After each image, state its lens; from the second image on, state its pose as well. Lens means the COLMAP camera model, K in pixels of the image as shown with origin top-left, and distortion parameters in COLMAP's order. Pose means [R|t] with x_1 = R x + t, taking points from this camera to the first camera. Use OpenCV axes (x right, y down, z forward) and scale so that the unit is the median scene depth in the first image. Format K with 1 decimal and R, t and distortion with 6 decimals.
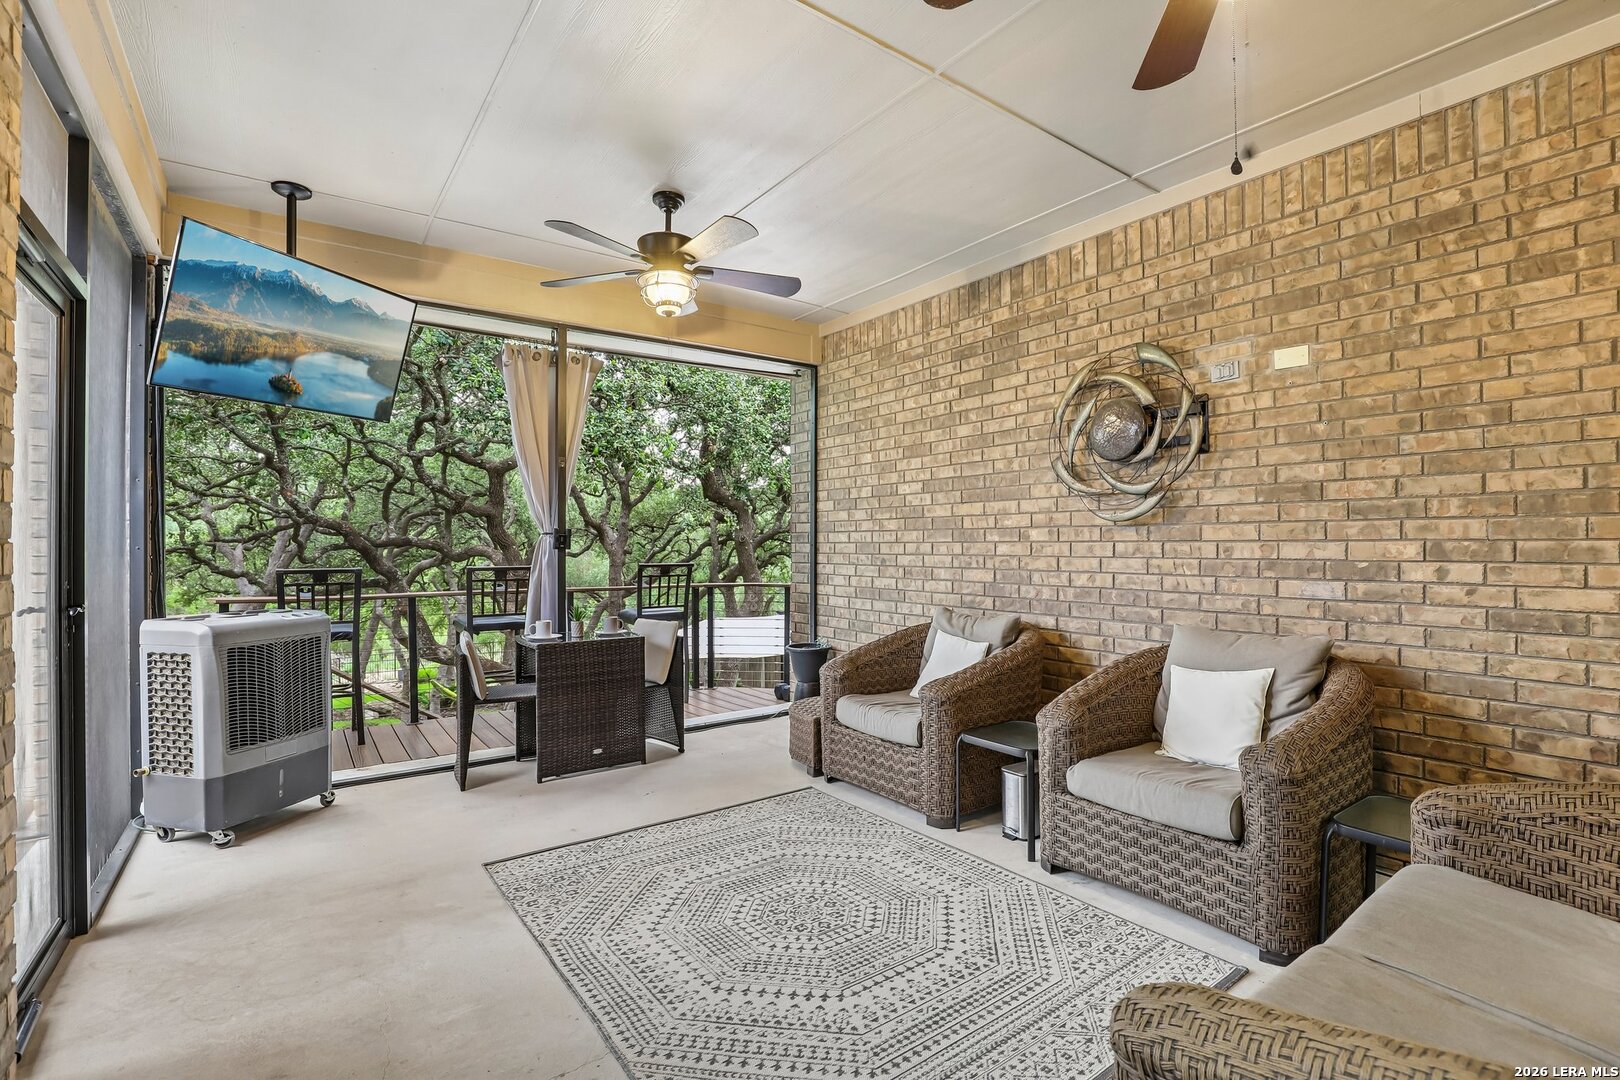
lens RADIAL K [[743.5, 0, 817.8], [0, 743.5, 543.3], [0, 0, 1]] dist [-0.030596, 0.005000]
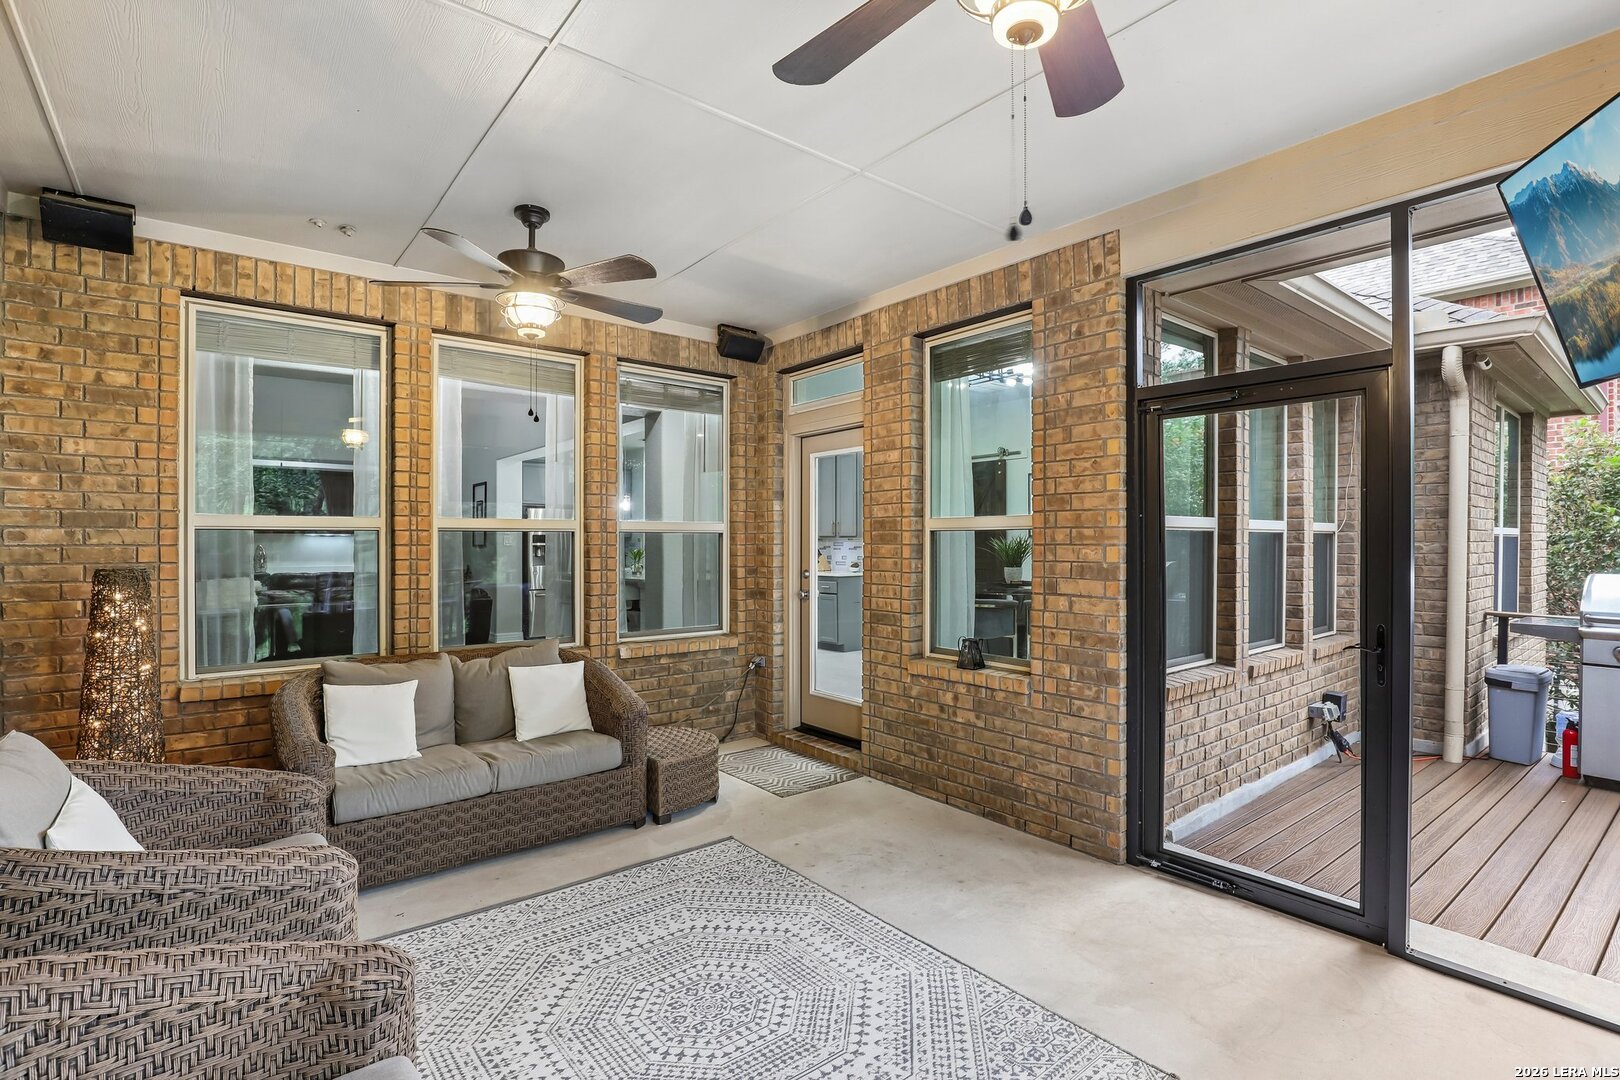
lens RADIAL K [[782.8, 0, 836.8], [0, 782.8, 540.3], [0, 0, 1]] dist [-0.017636, -0.000054]
pose [[-0.997402, 0.002948, -0.071972, -0.057673], [0.003019, 0.999995, -0.000871, -0.040134], [0.071969, -0.001086, -0.997406, 1.071915]]
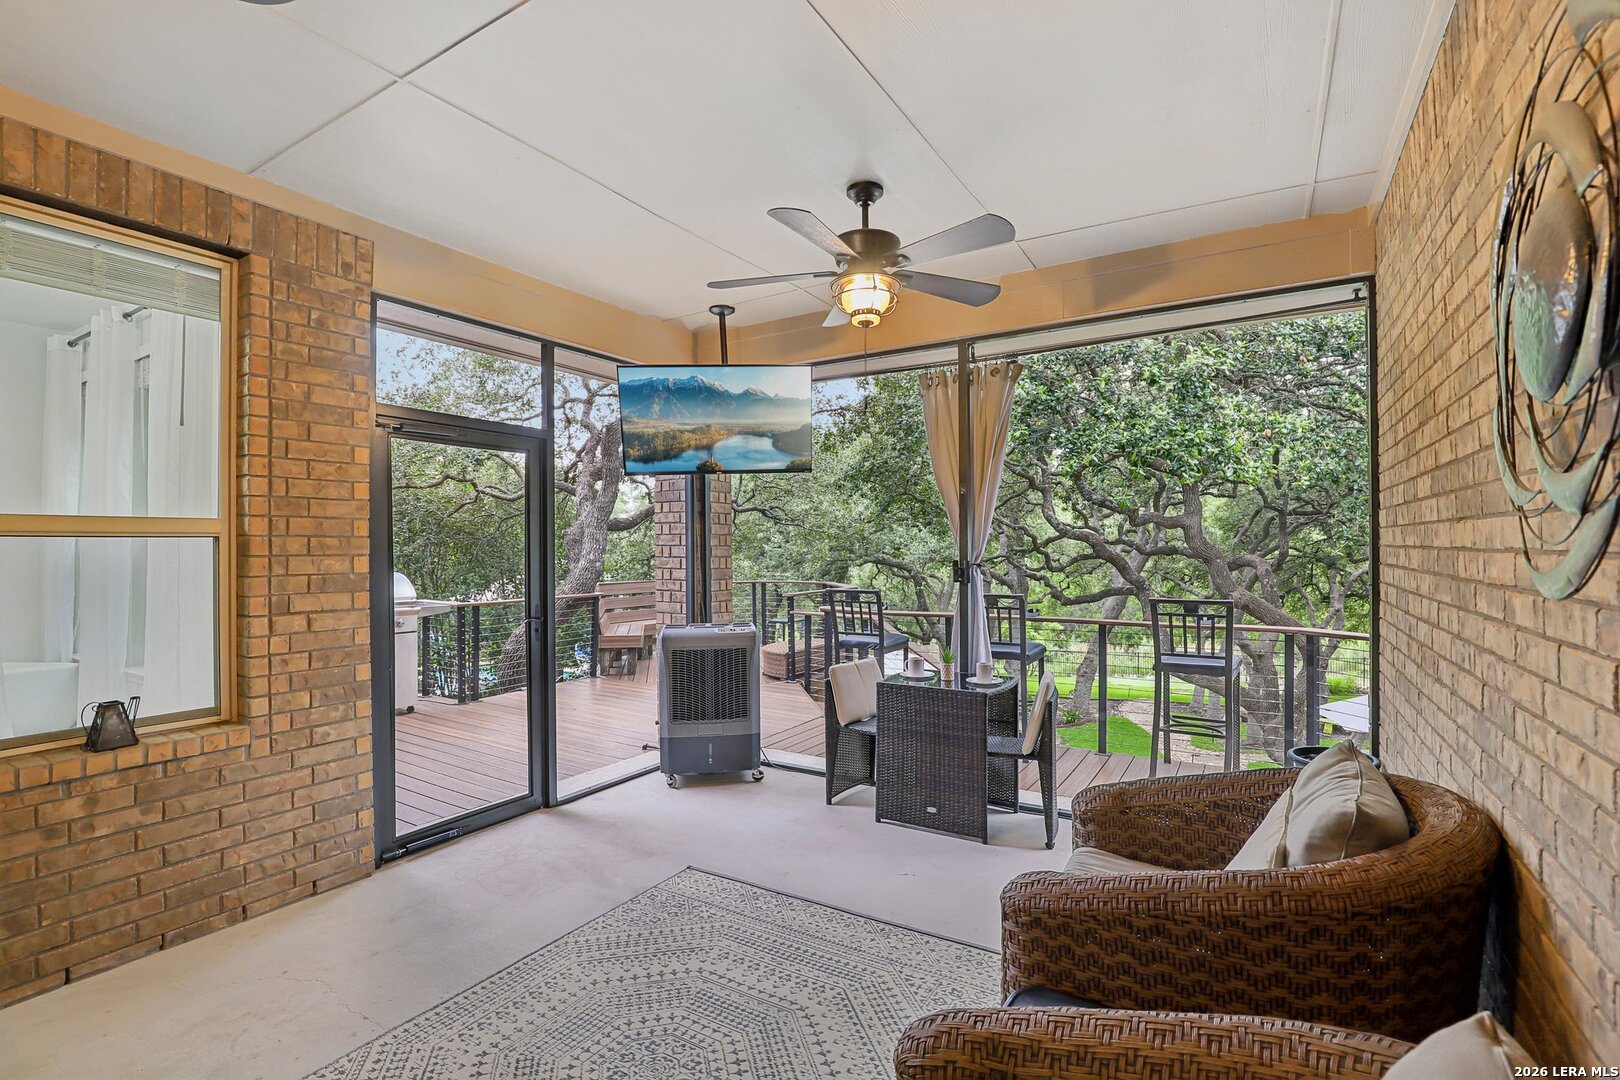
lens RADIAL K [[743.5, 0, 819.2], [0, 743.5, 542.8], [0, 0, 1]] dist [-0.030596, 0.005000]
pose [[0.388919, -0.003435, -0.921266, 0.435900], [0.009025, 0.999959, 0.000082, -0.043090], [0.921228, -0.008347, 0.388934, 0.467420]]
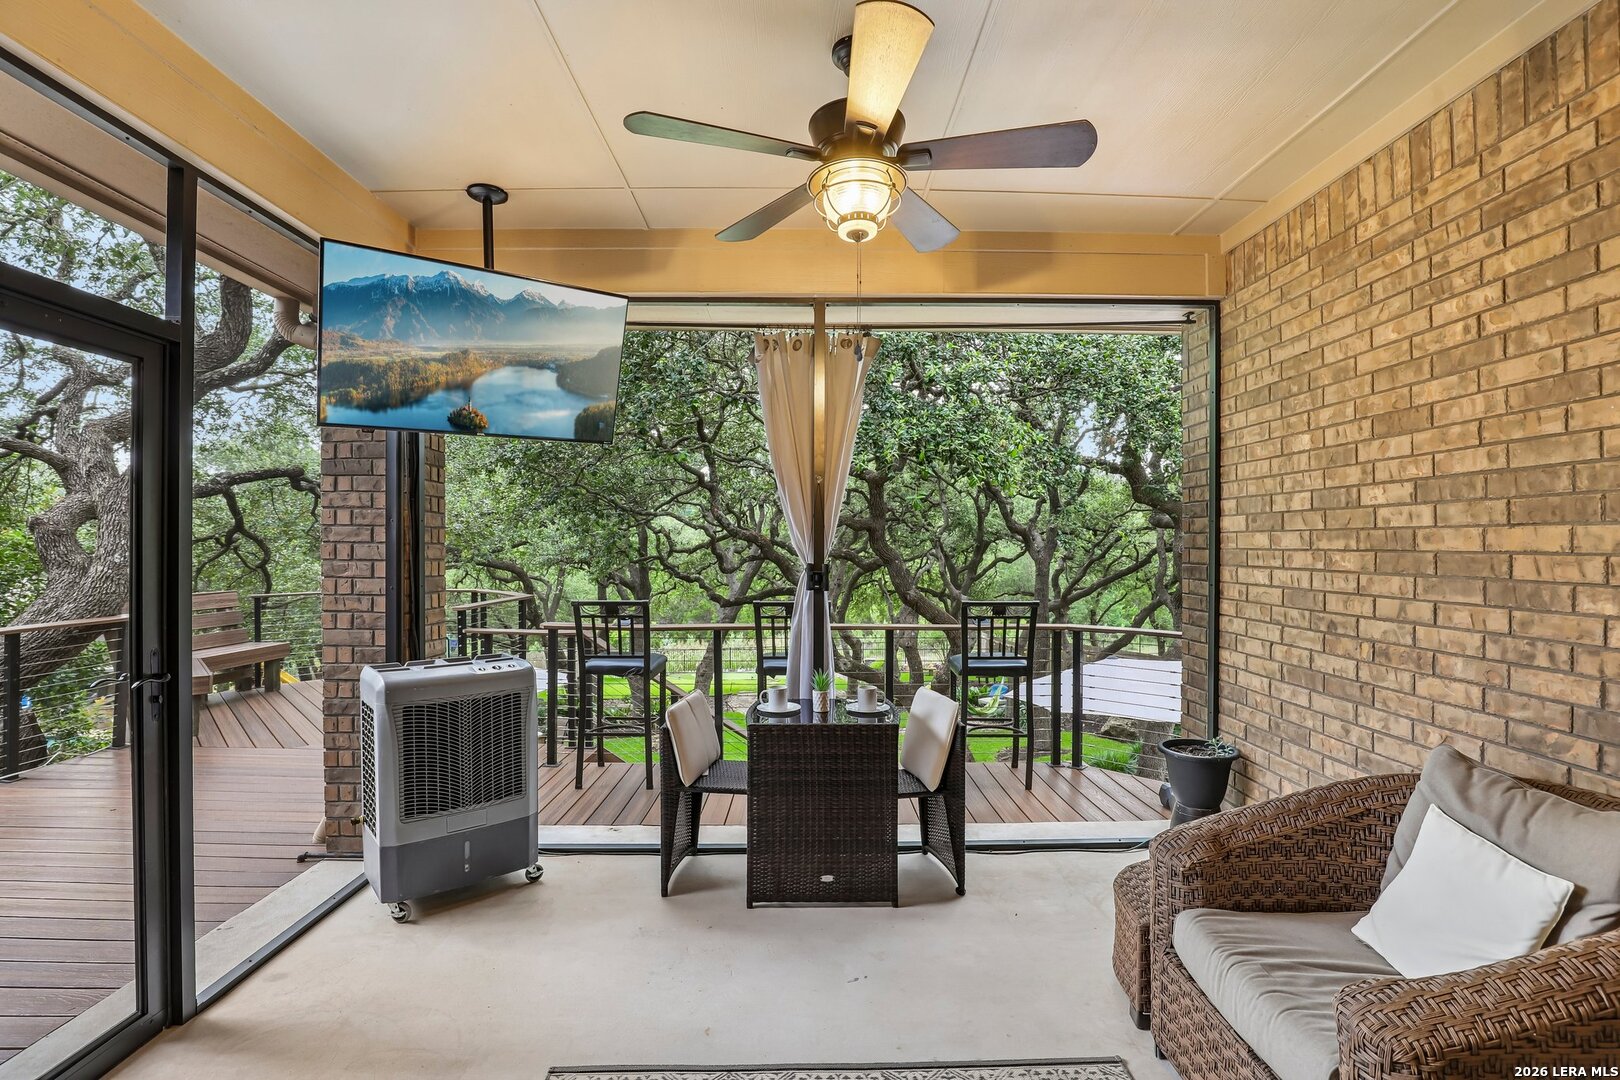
lens RADIAL K [[743.5, 0, 818.2], [0, 743.5, 543.0], [0, 0, 1]] dist [-0.030596, 0.005000]
pose [[0.819986, 0.002077, -0.572379, 0.095482], [-0.001459, 0.999998, 0.001538, -0.041983], [0.572381, -0.000426, 0.819988, 0.362373]]
